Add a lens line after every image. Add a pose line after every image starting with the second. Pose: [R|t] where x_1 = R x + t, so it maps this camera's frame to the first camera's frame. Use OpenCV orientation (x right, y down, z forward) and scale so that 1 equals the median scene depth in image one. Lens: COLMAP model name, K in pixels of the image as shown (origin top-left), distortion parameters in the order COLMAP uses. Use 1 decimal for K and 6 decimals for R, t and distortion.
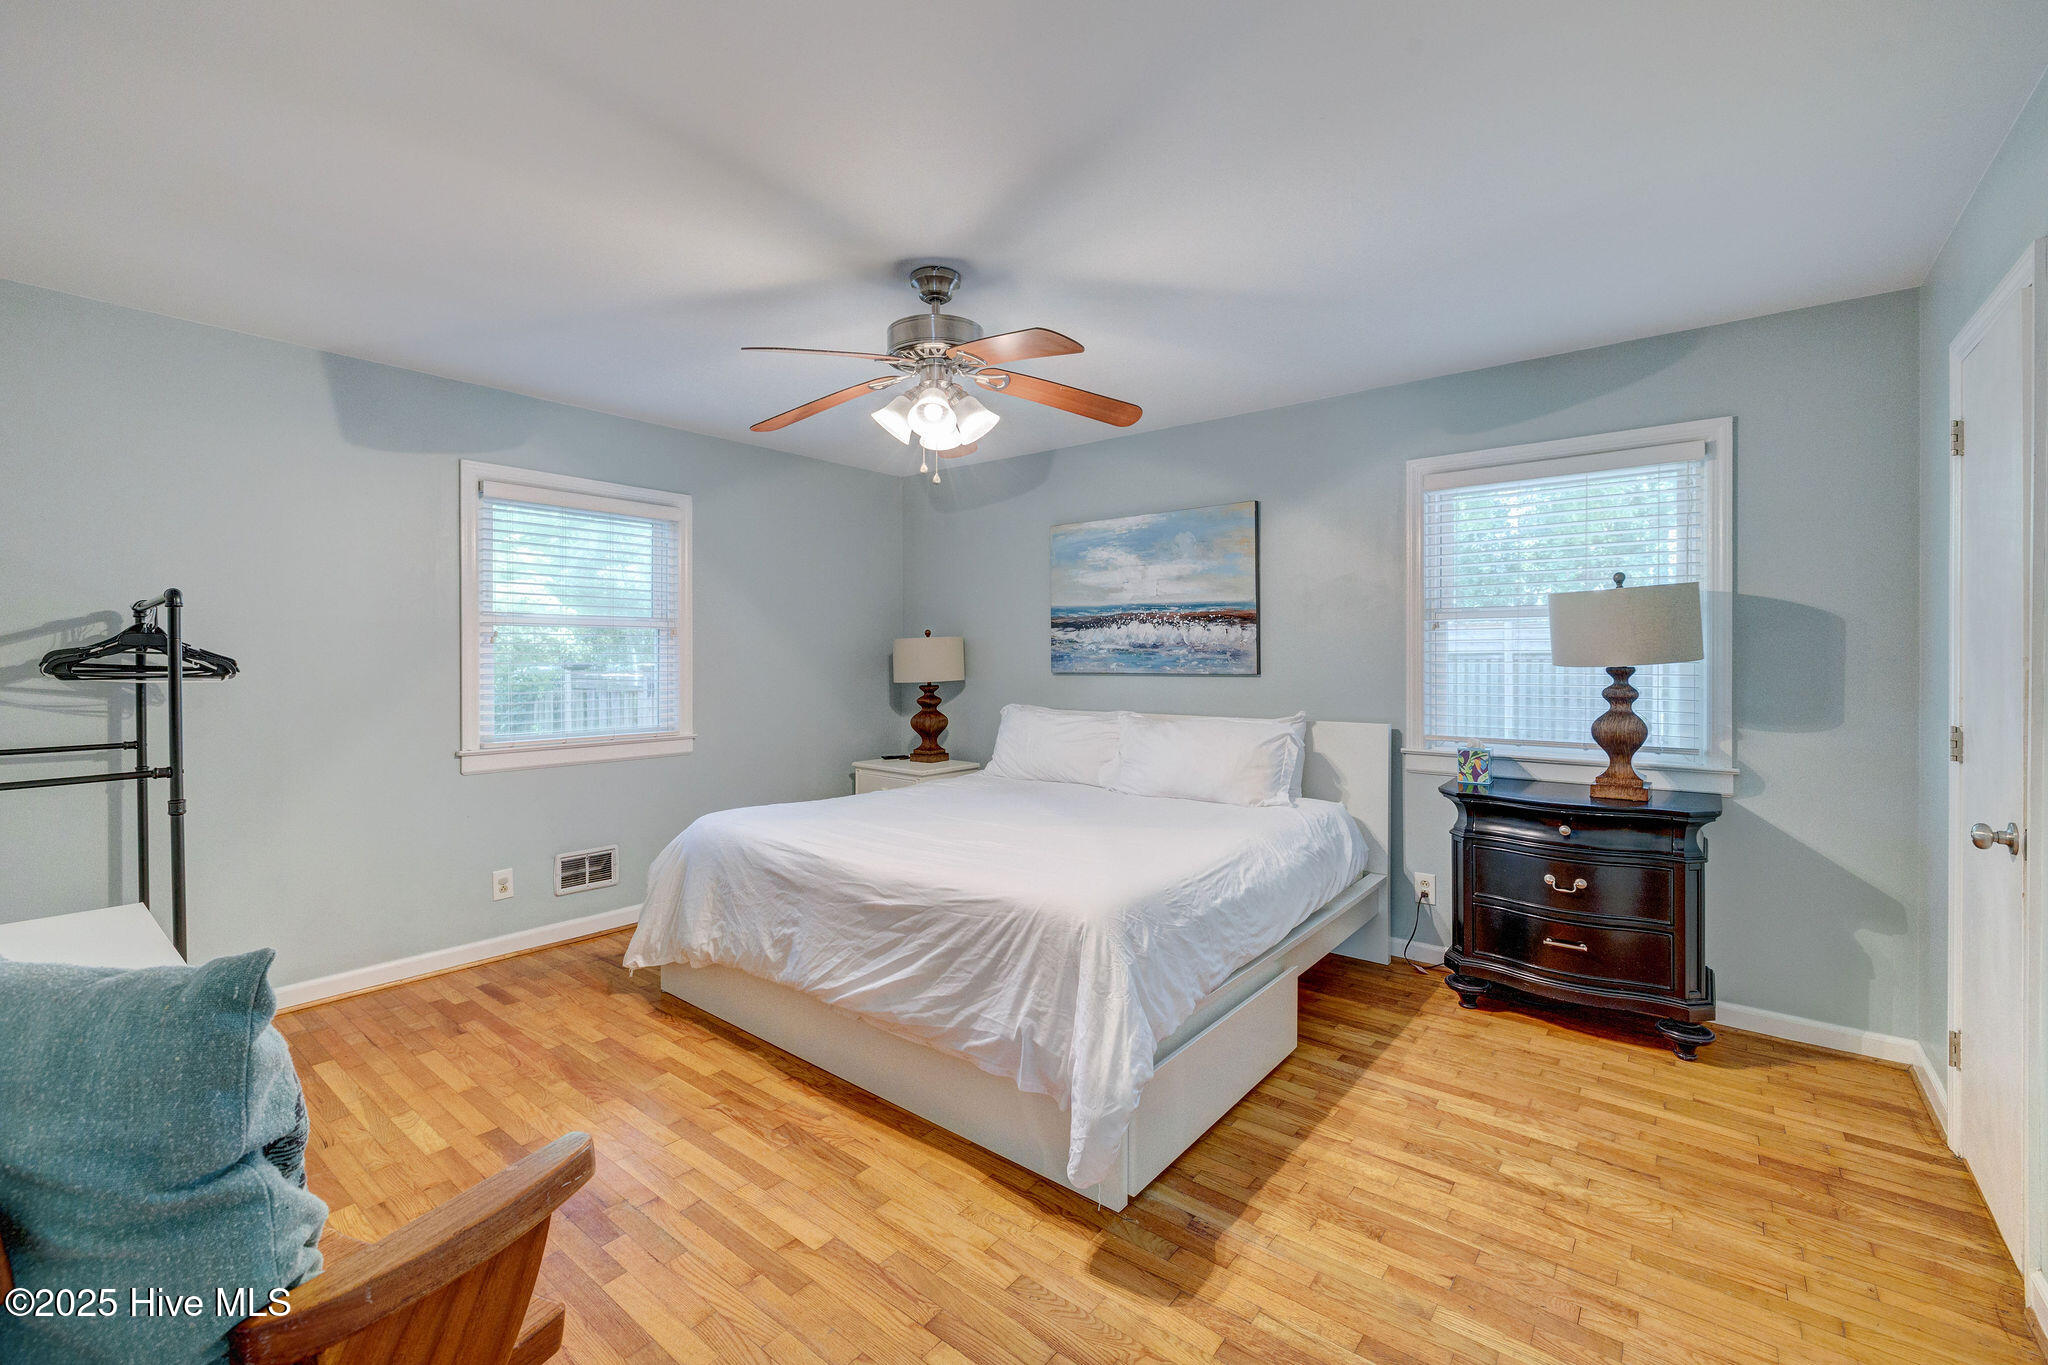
lens RADIAL K [[860.7, 0, 1016.7], [0, 860.7, 665.6], [0, 0, 1]] dist [0.001225, 0.000232]
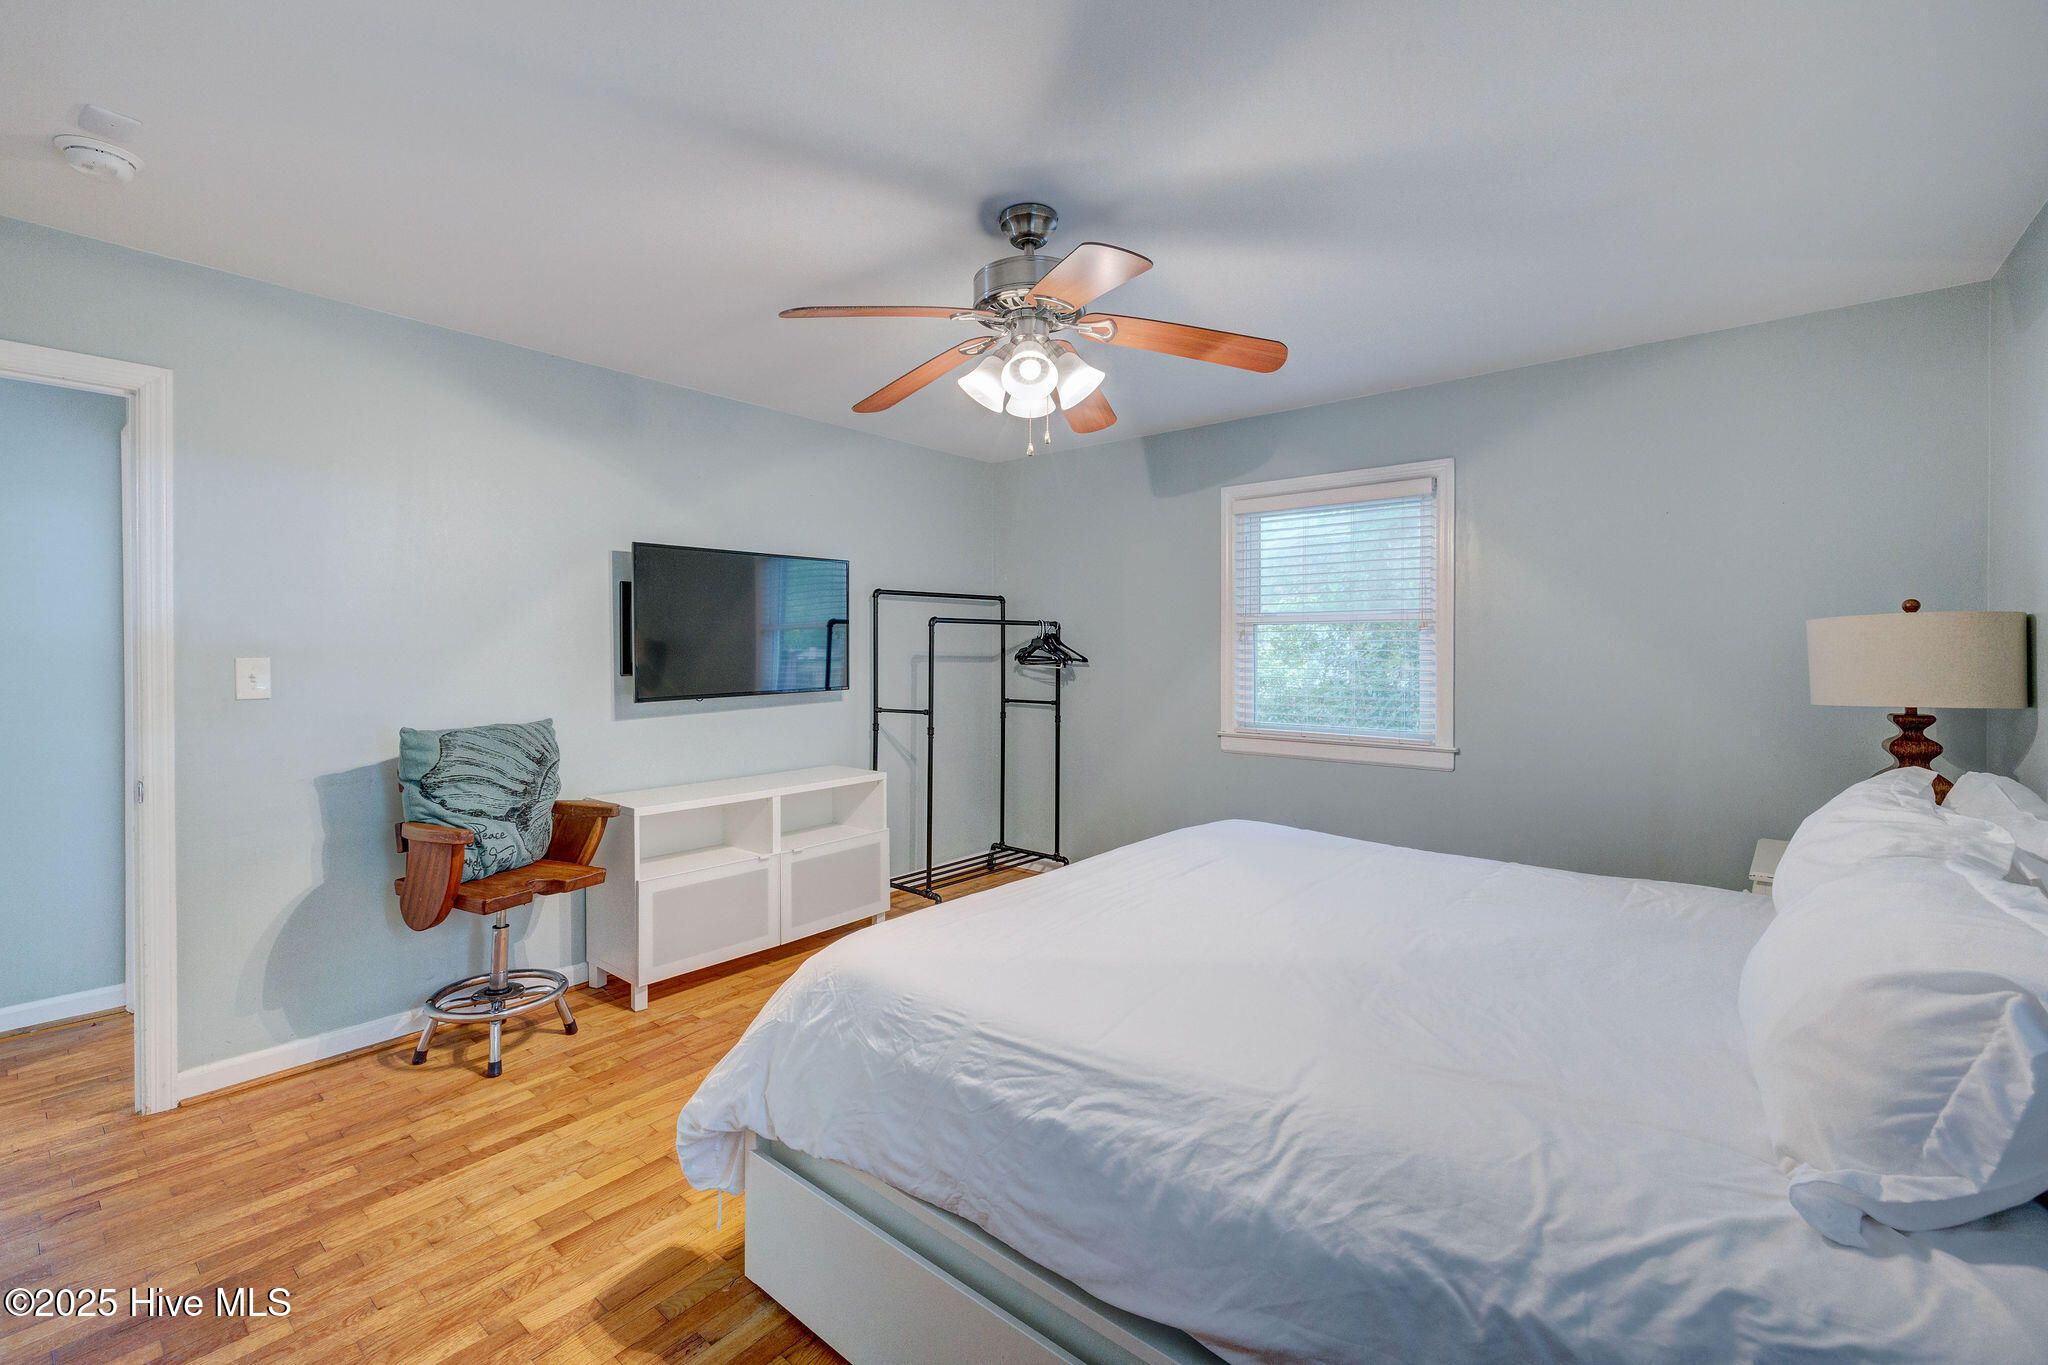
lens RADIAL K [[879.8, 0, 997.3], [0, 879.8, 656.2], [0, 0, 1]] dist [0.000388, 0.000177]
pose [[-0.034944, 0.006992, -0.999365, 0.795275], [-0.011840, 0.999902, 0.007410, -0.014222], [0.999319, 0.012091, -0.034858, 1.005259]]
